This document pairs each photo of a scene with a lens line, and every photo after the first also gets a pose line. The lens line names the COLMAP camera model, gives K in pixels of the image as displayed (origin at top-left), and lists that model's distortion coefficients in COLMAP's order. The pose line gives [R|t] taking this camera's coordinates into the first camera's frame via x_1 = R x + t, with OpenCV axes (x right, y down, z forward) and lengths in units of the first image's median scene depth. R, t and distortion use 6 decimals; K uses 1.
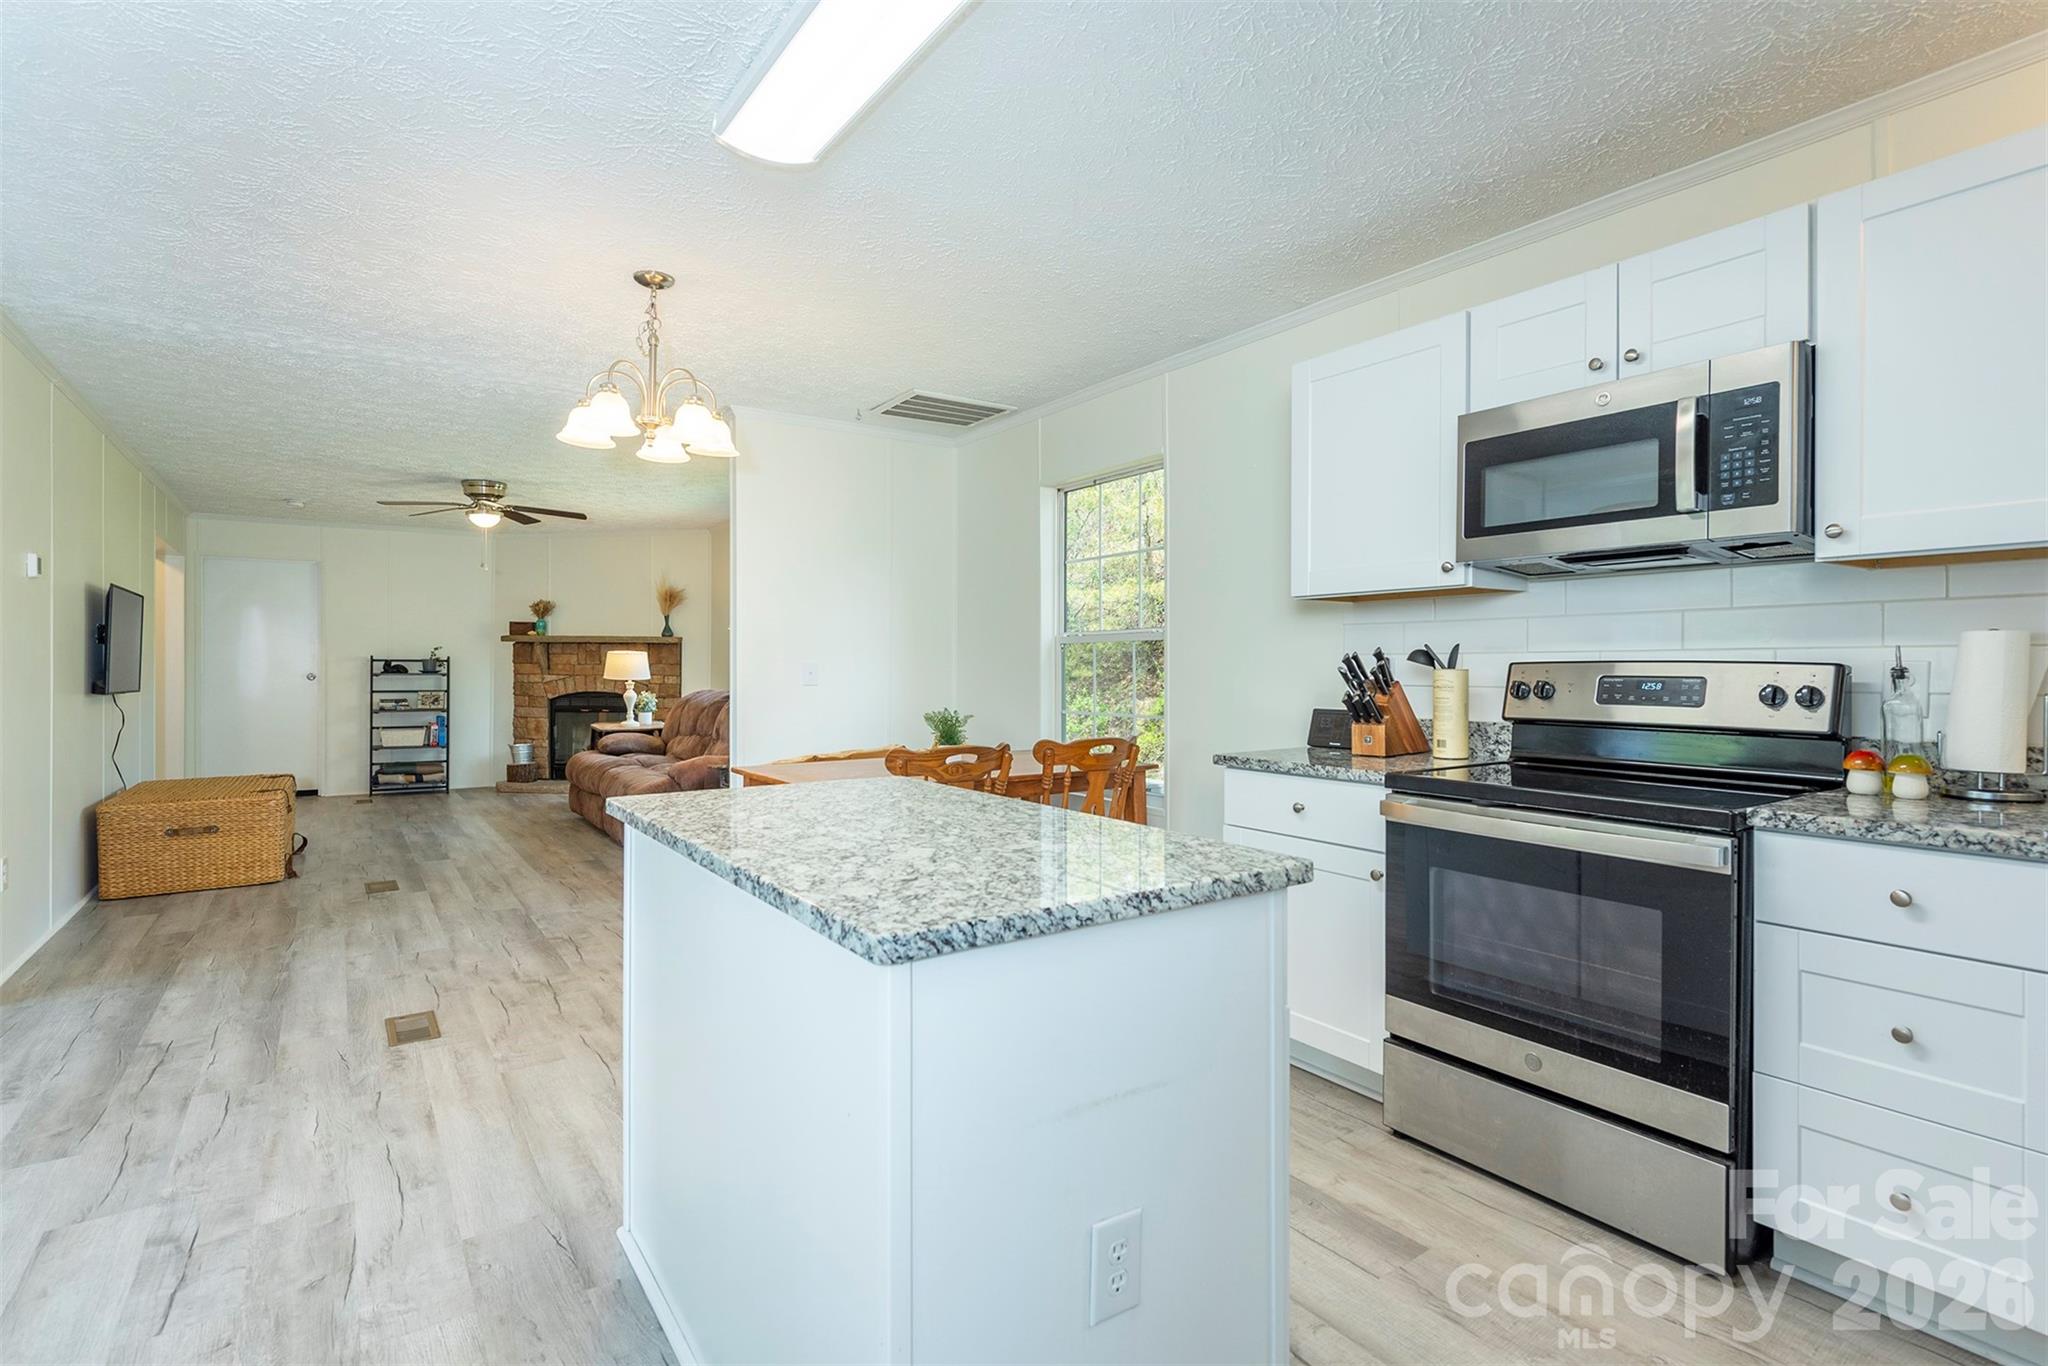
lens RADIAL K [[979.5, 0, 1020.3], [0, 979.5, 674.3], [0, 0, 1]] dist [0.010161, -0.004092]
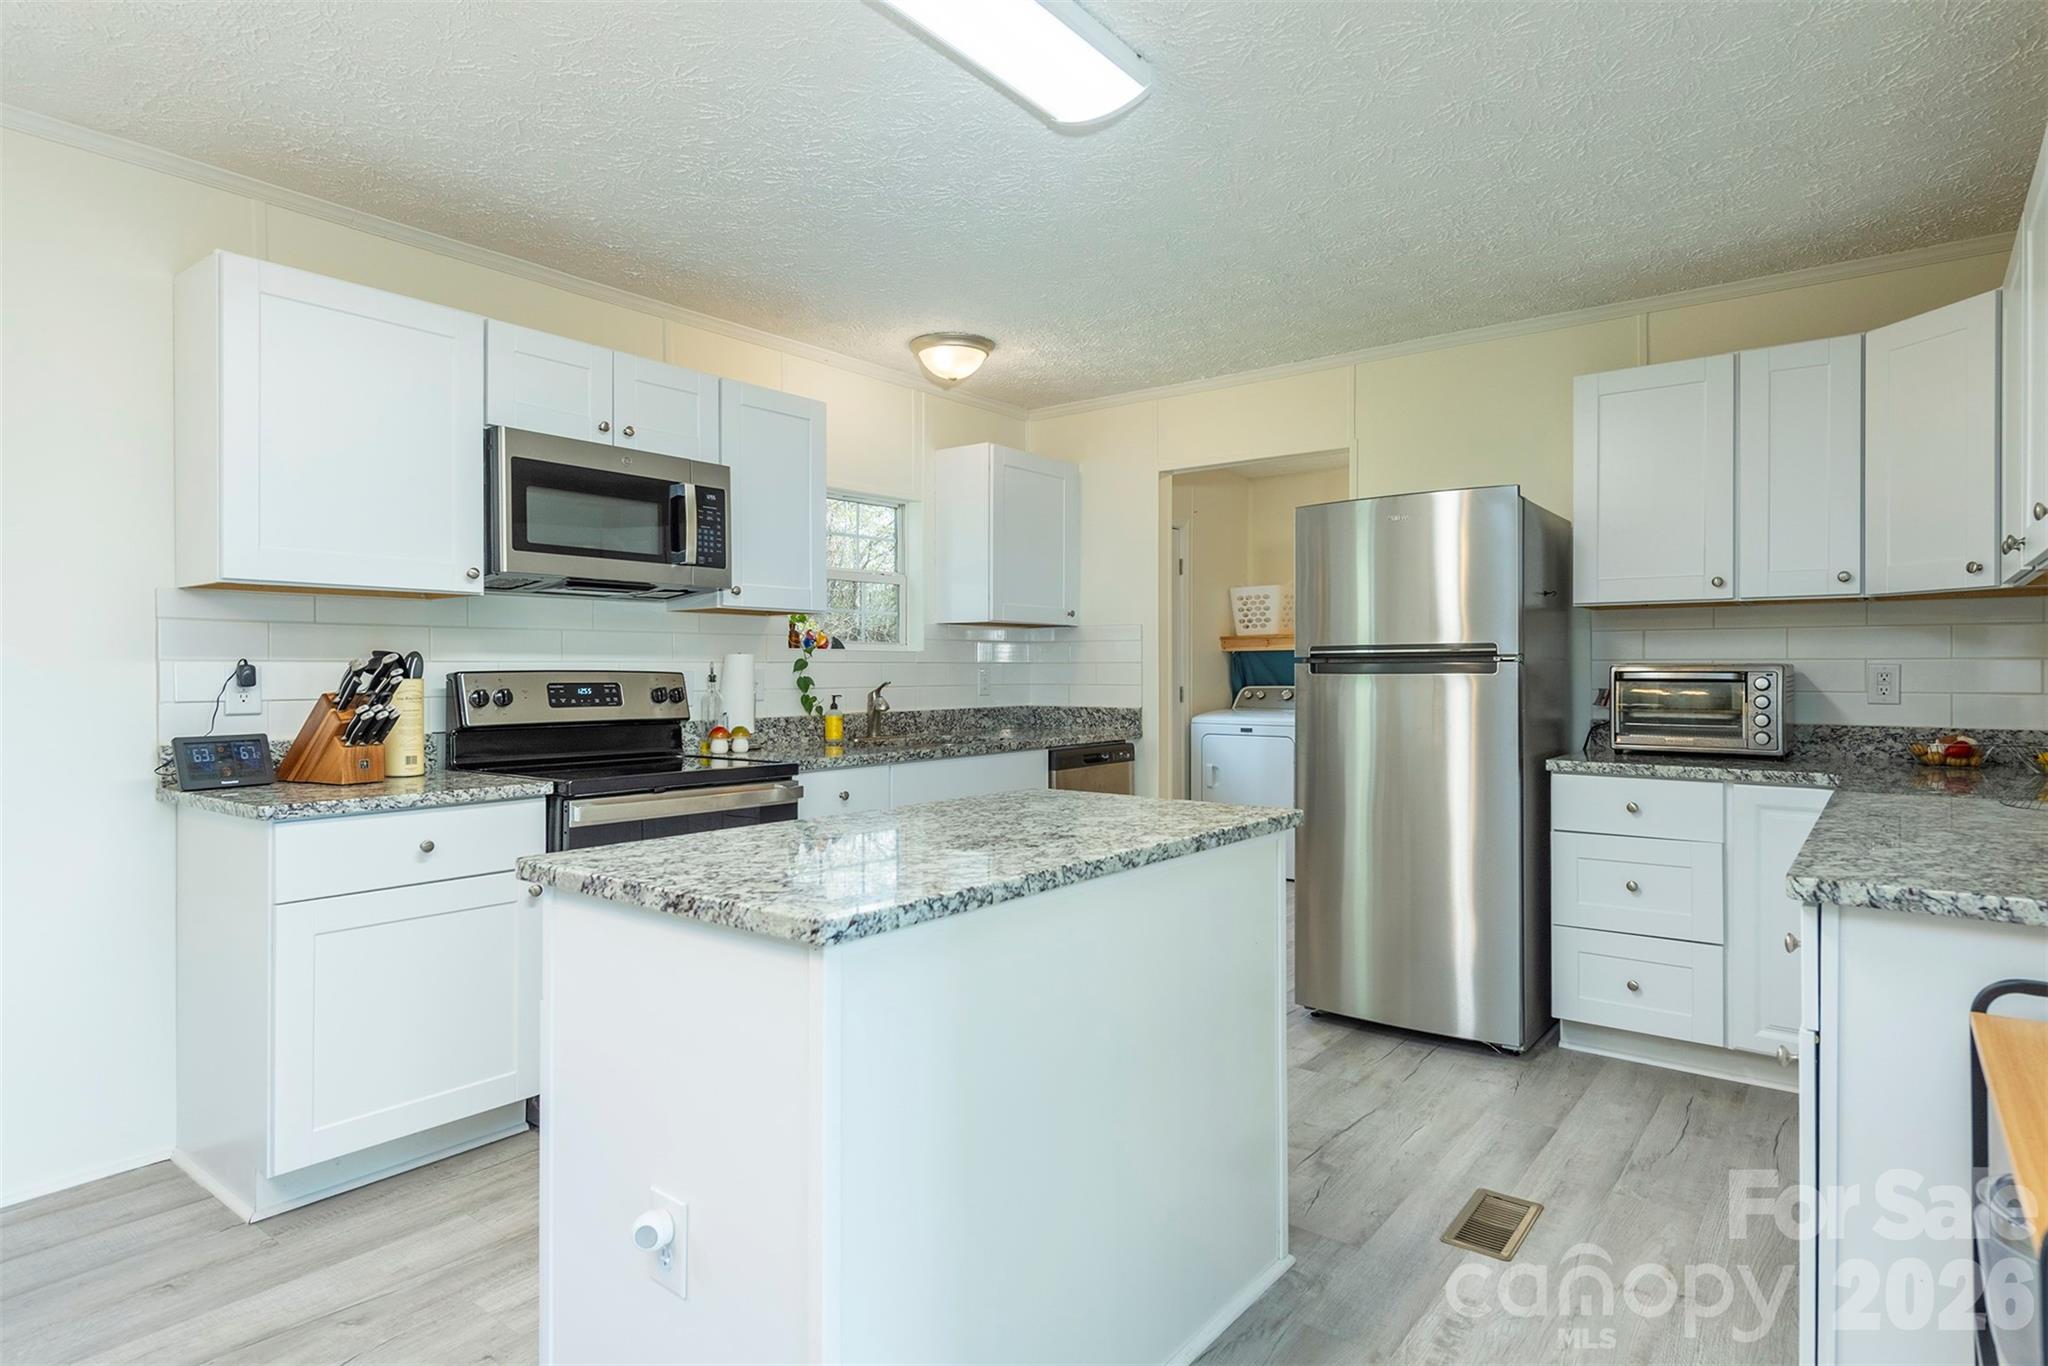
lens RADIAL K [[1125.0, 0, 1025.6], [0, 1125.0, 675.3], [0, 0, 1]] dist [0.000505, 0.000023]
pose [[-0.310922, -0.002485, 0.950432, -0.266433], [0.011211, 0.999917, 0.006282, -0.003140], [-0.950369, 0.012608, -0.310868, 0.279061]]
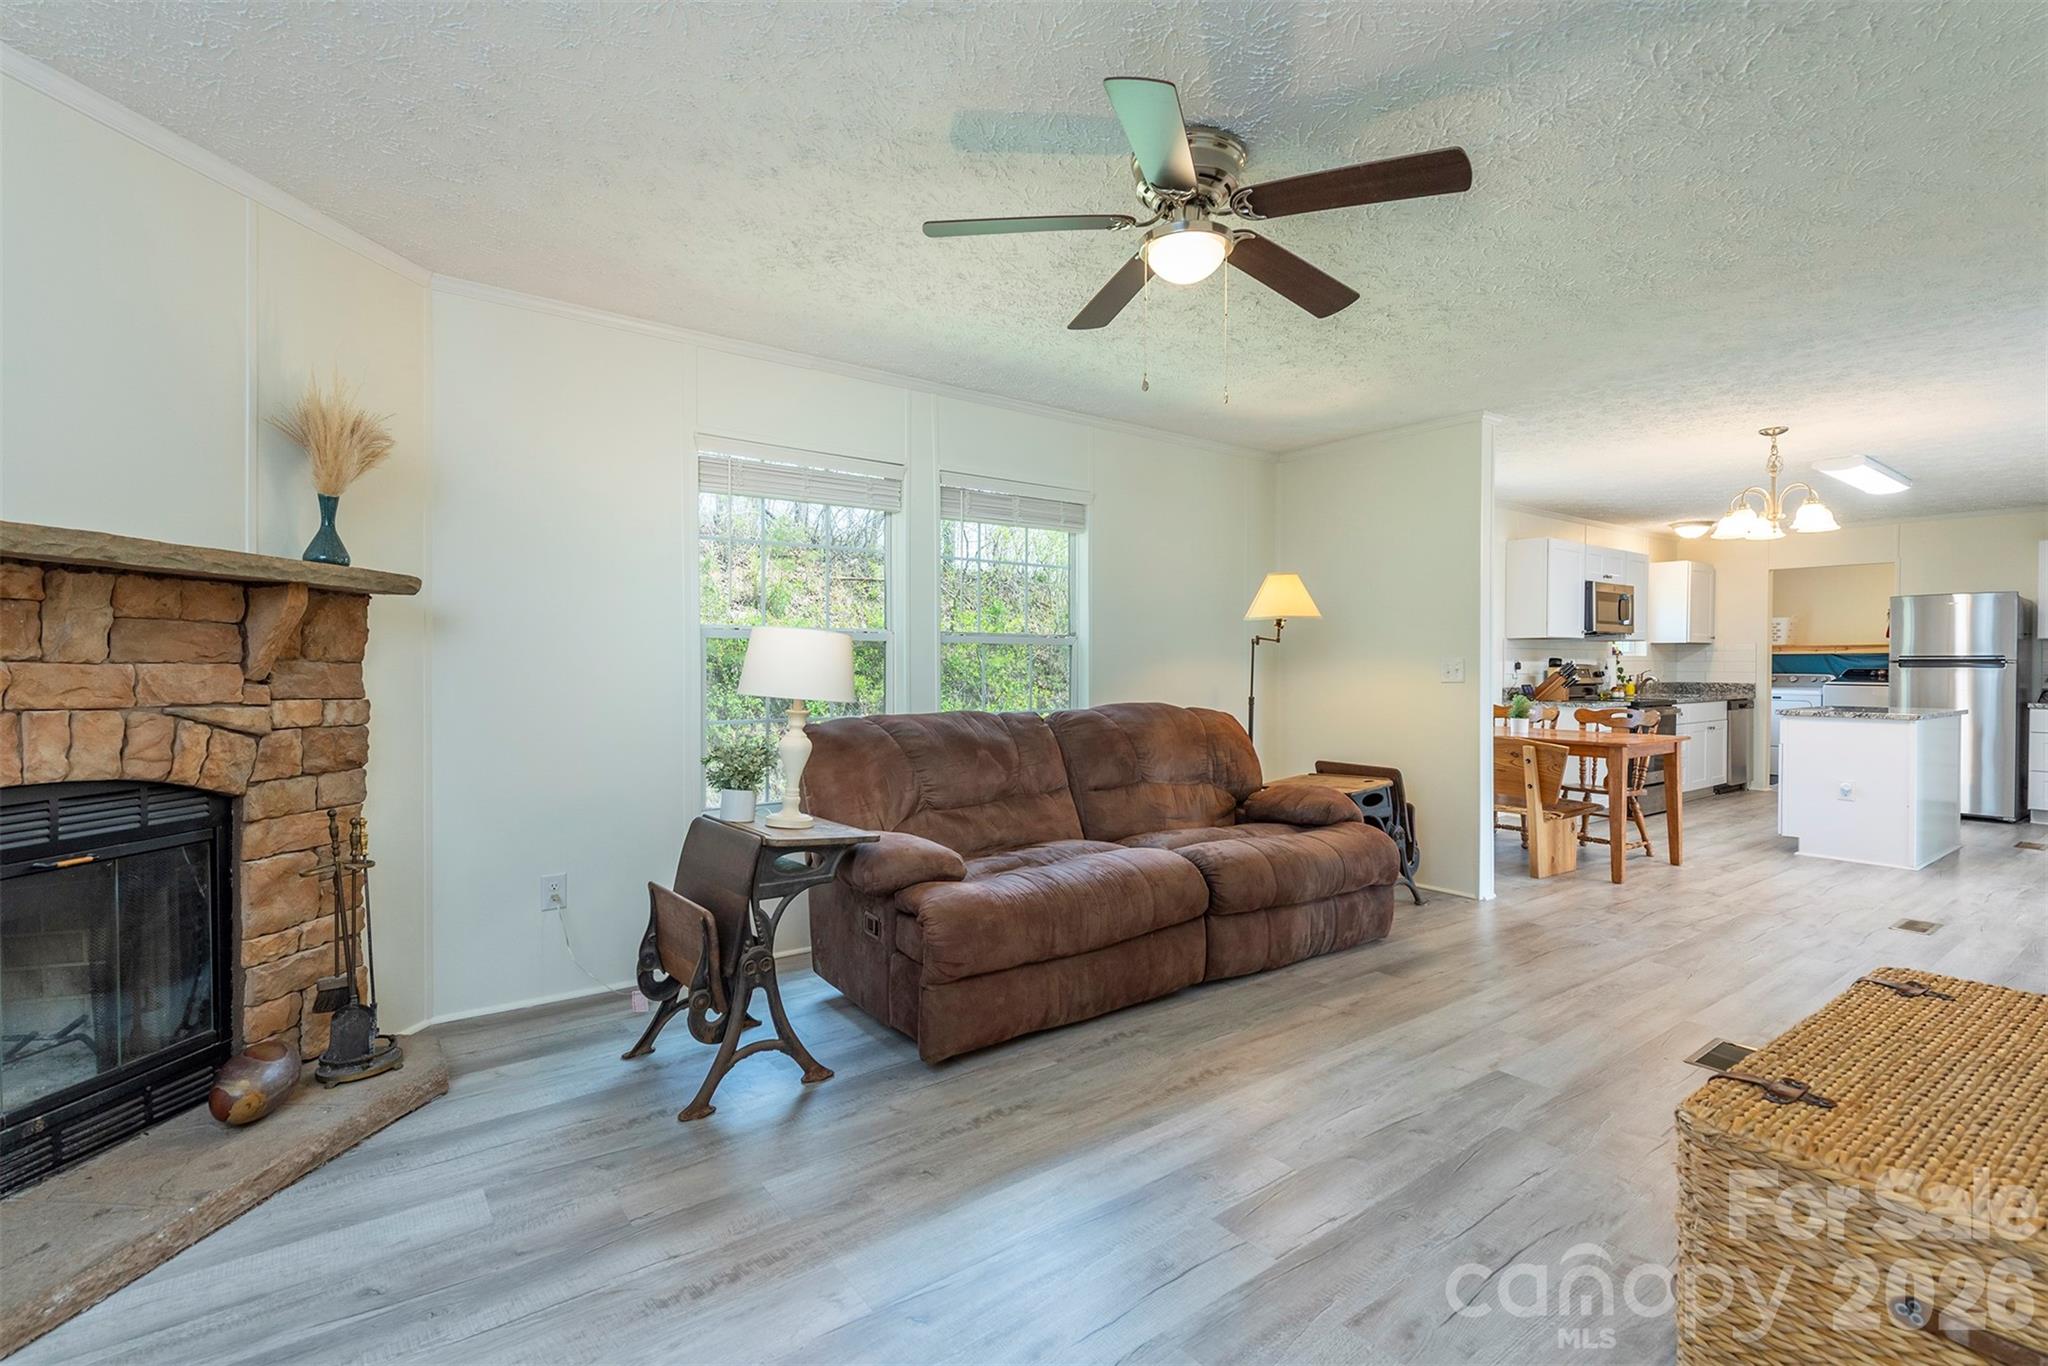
lens RADIAL K [[960.2, 0, 1018.0], [0, 960.2, 684.7], [0, 0, 1]] dist [0.010242, -0.000928]
pose [[-0.051329, -0.023002, 0.998417, -0.695487], [0.005484, 0.999713, 0.023313, -0.008595], [-0.998667, 0.006672, -0.051189, 0.840206]]
